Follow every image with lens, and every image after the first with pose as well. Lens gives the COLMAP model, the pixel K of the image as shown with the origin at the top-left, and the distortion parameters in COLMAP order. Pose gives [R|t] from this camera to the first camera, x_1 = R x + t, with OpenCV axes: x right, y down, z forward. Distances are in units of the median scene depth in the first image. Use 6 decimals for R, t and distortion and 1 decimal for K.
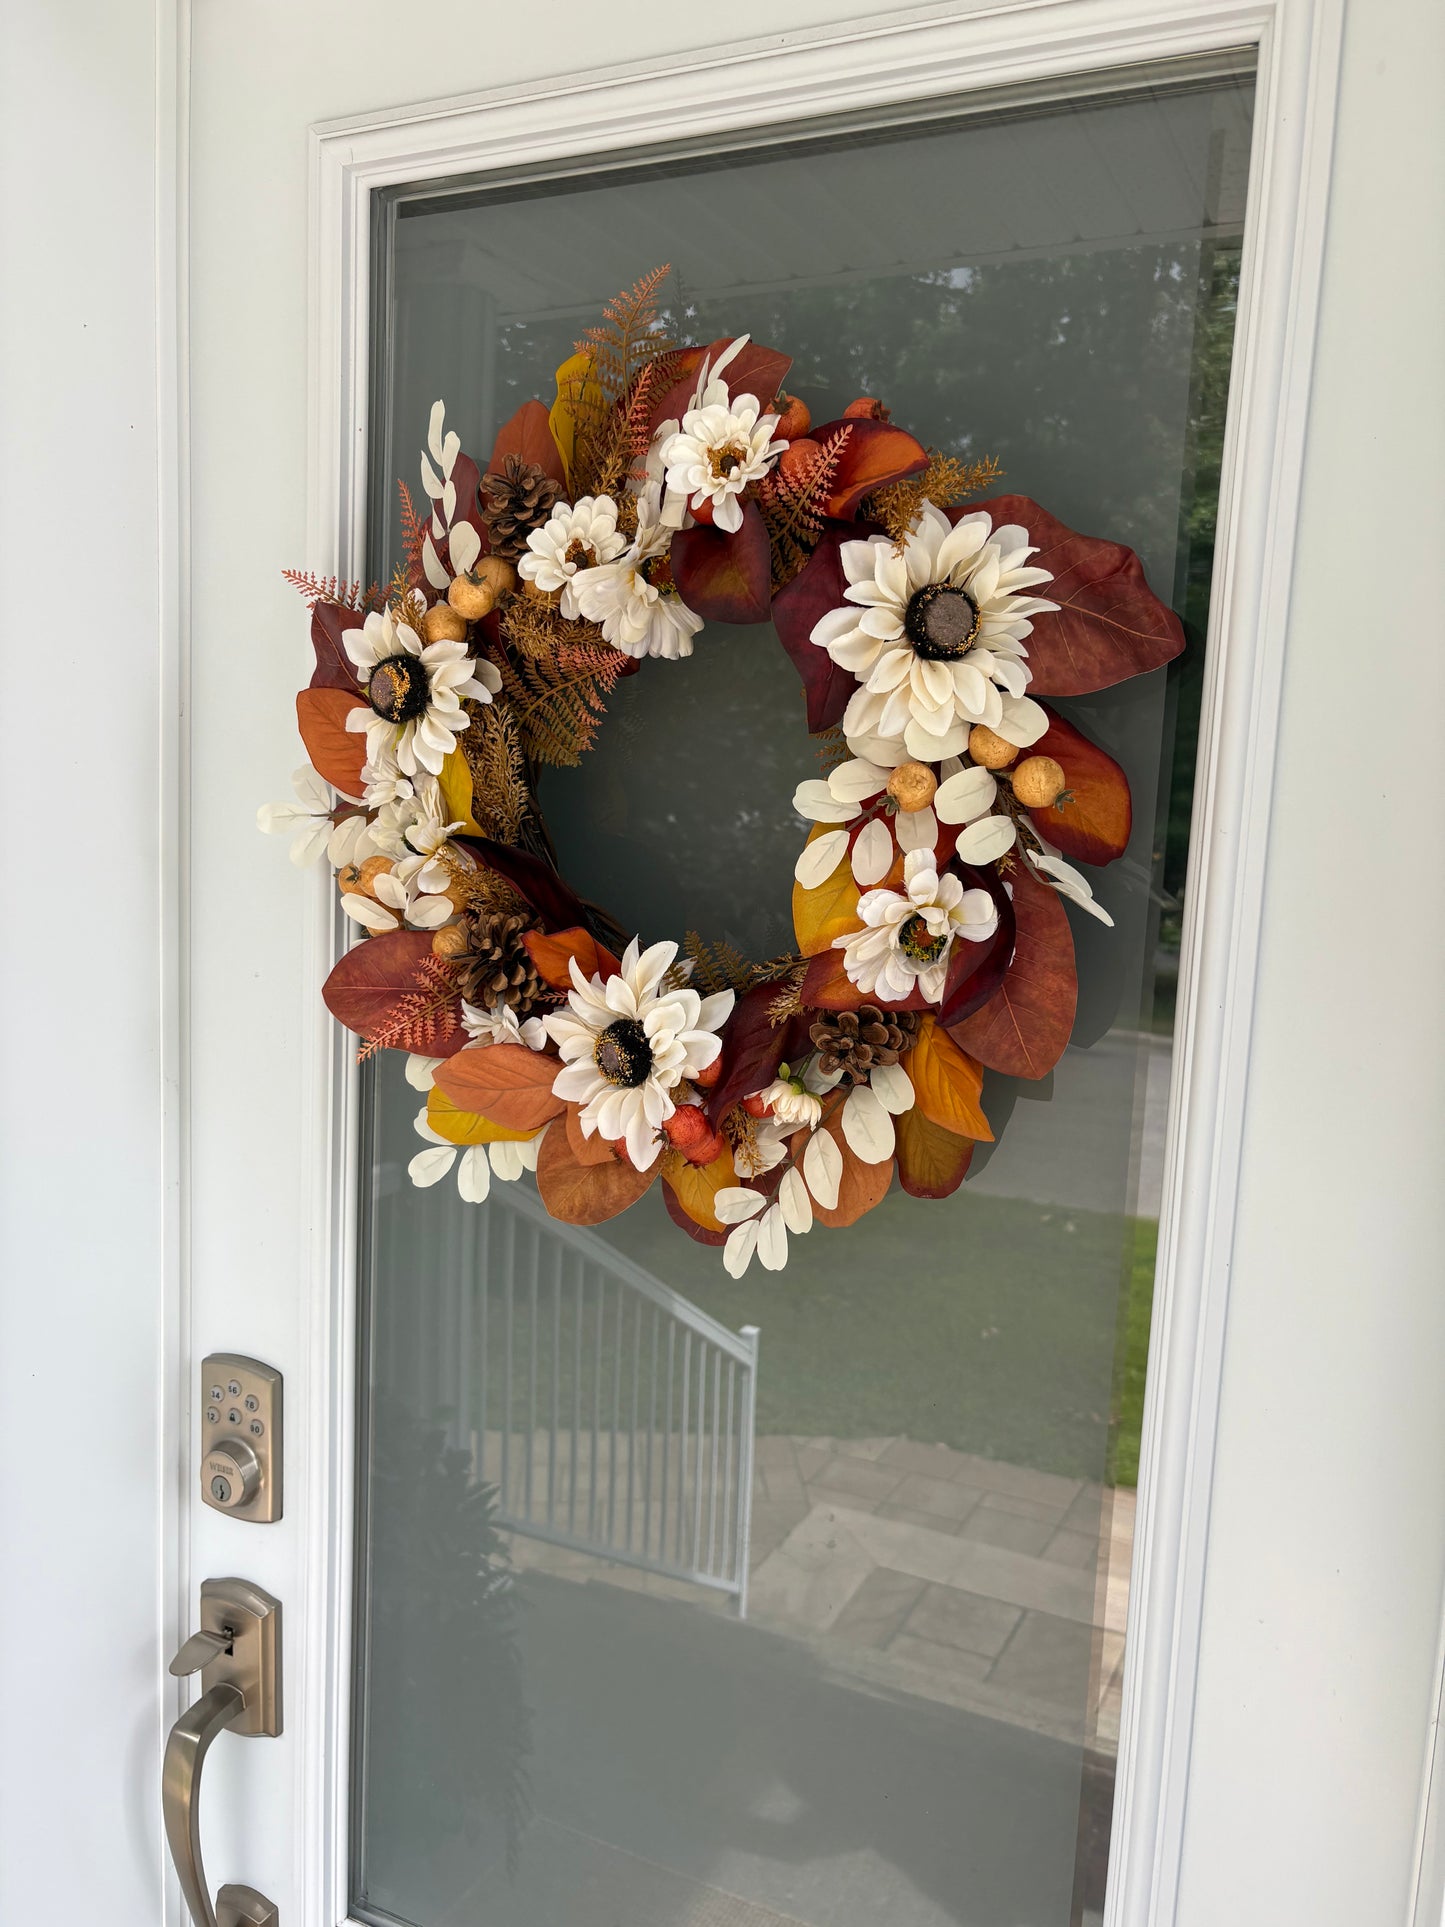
lens RADIAL K [[1503.5, 0, 727.9], [0, 1503.5, 958.4], [0, 0, 1]] dist [0.012037, -0.005081]
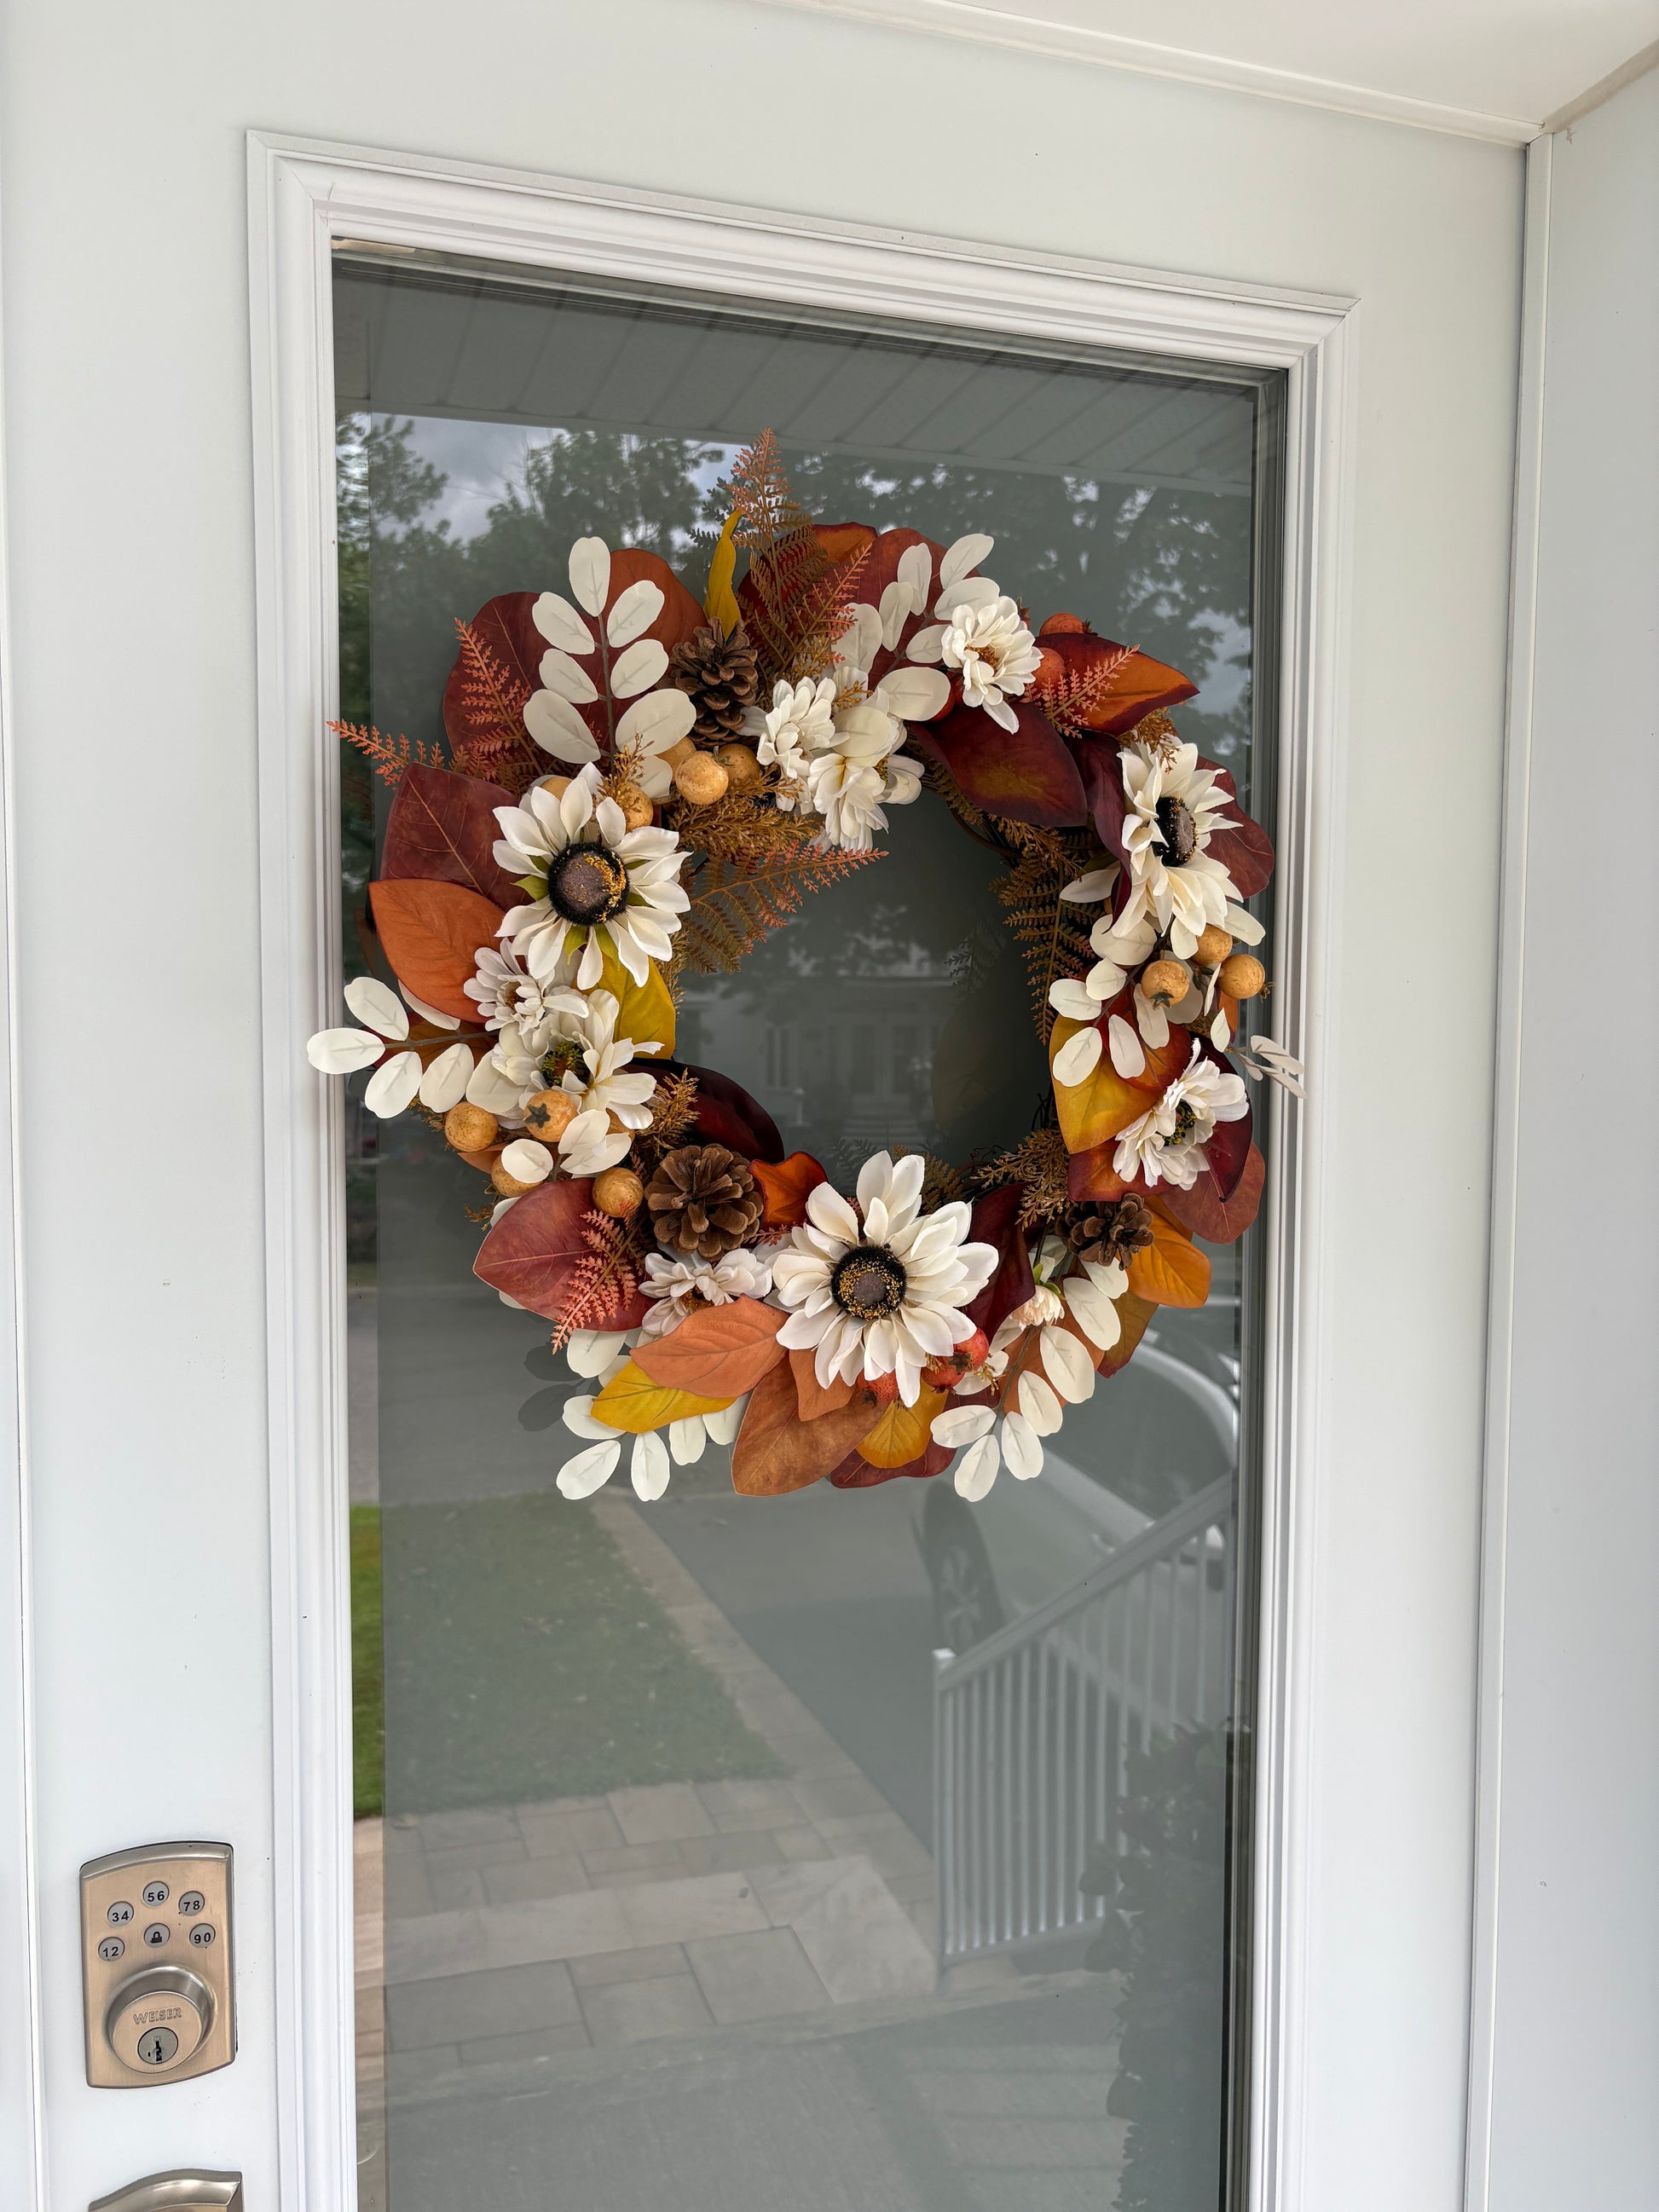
lens RADIAL K [[1767.6, 0, 833.9], [0, 1767.6, 1115.0], [0, 0, 1]] dist [0.008327, -0.009806]
pose [[0.715376, -0.073107, 0.694905, -0.808666], [0.109501, 0.993953, -0.008159, -0.031564], [-0.690107, 0.081930, 0.719055, 0.230037]]
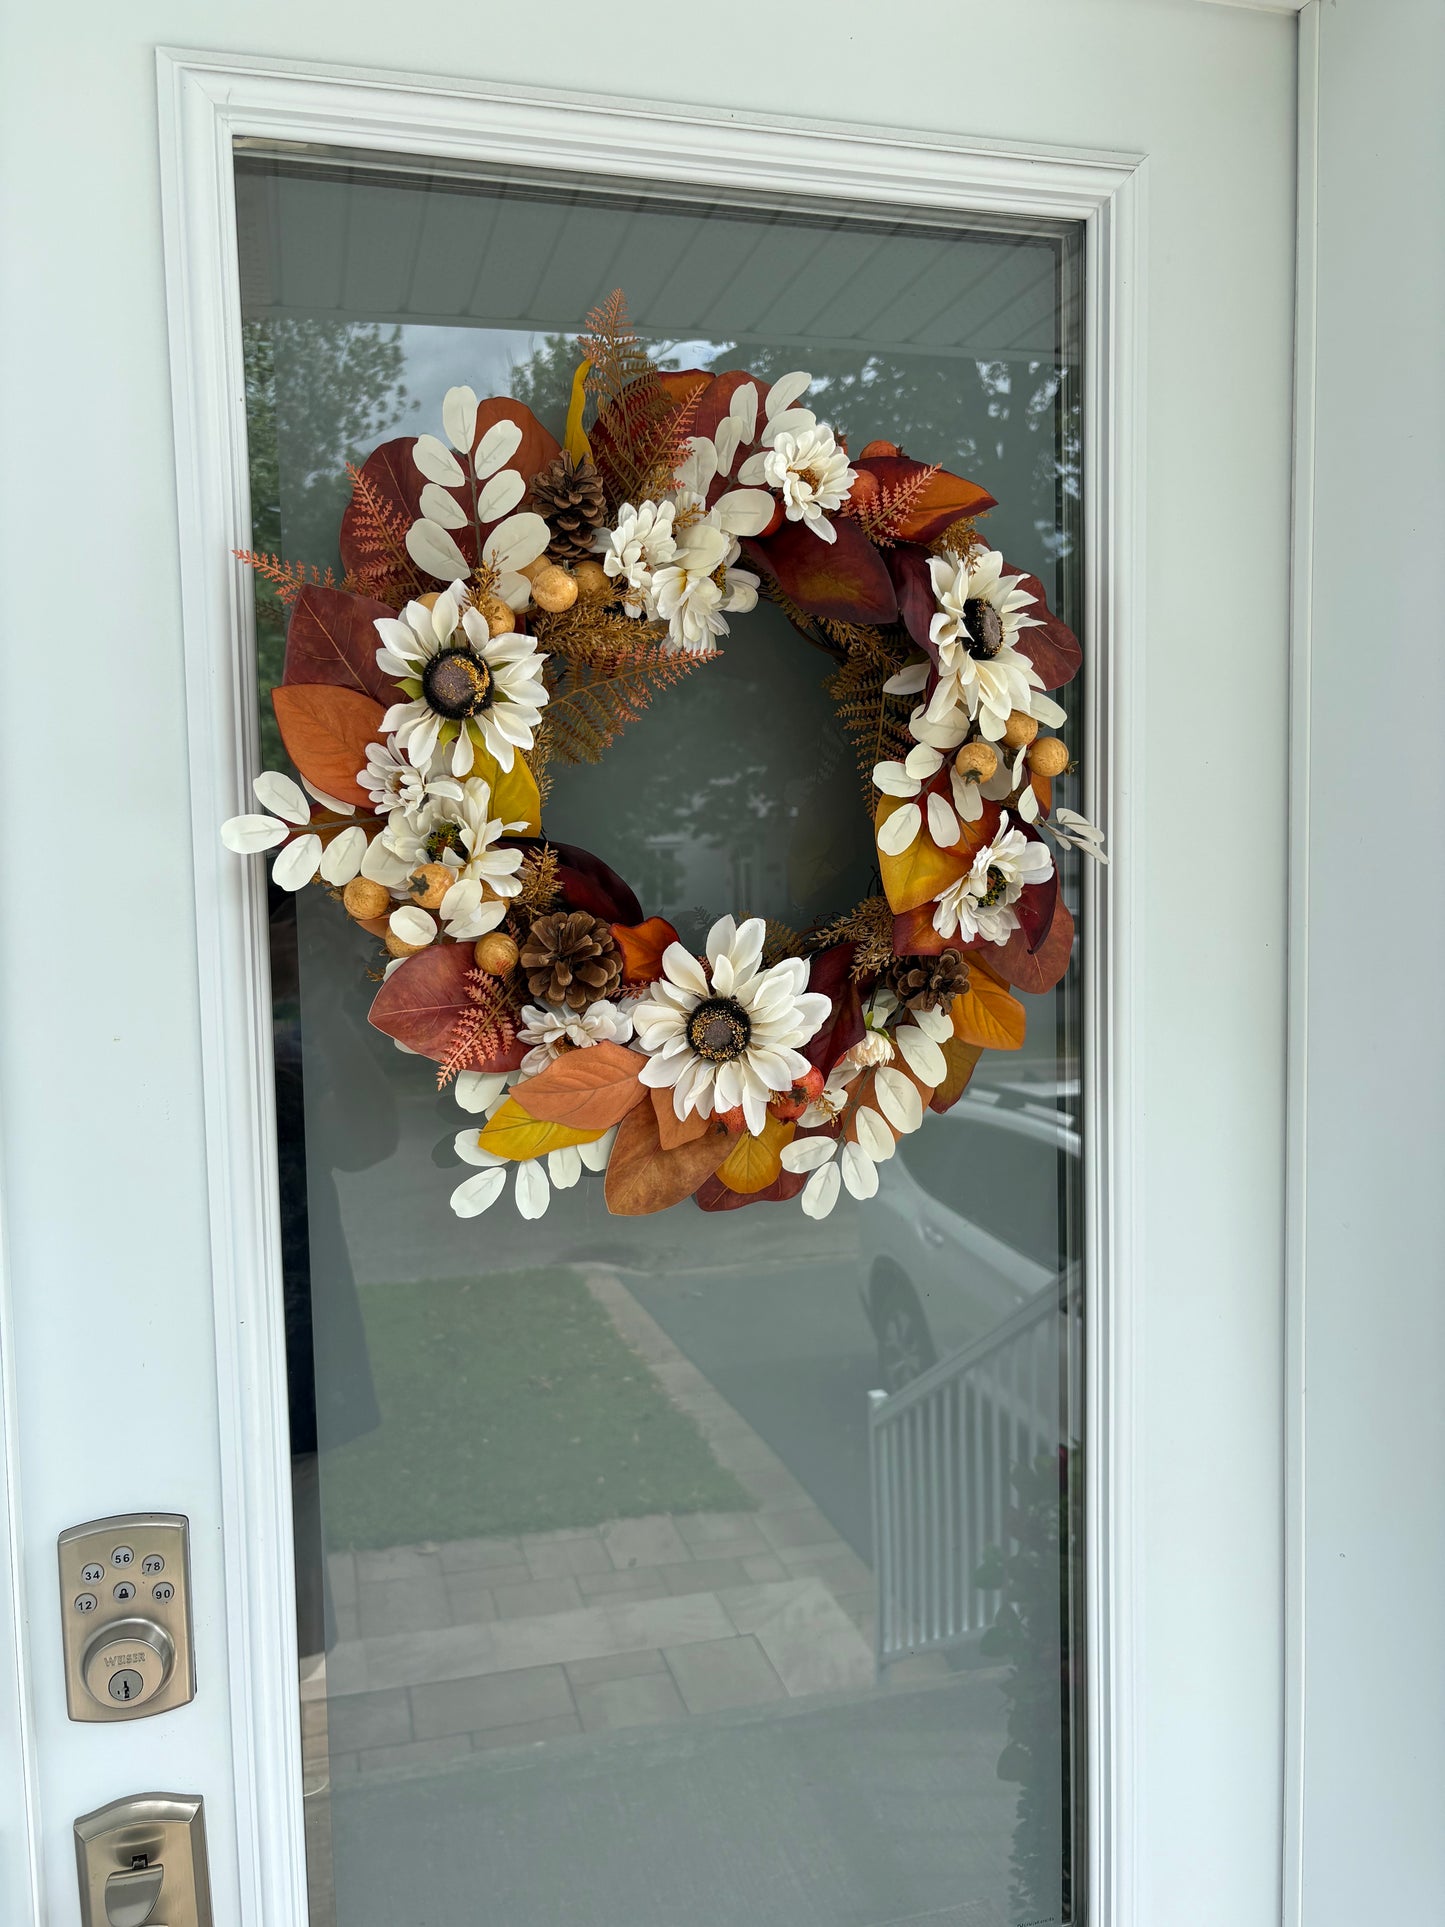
lens RADIAL K [[1539.8, 0, 726.3], [0, 1539.8, 971.3], [0, 0, 1]] dist [0.008327, -0.009806]
pose [[0.743300, -0.102329, 0.661085, -0.759260], [0.132015, 0.991235, 0.004999, 0.017760], [-0.655803, 0.083558, 0.750294, 0.181885]]
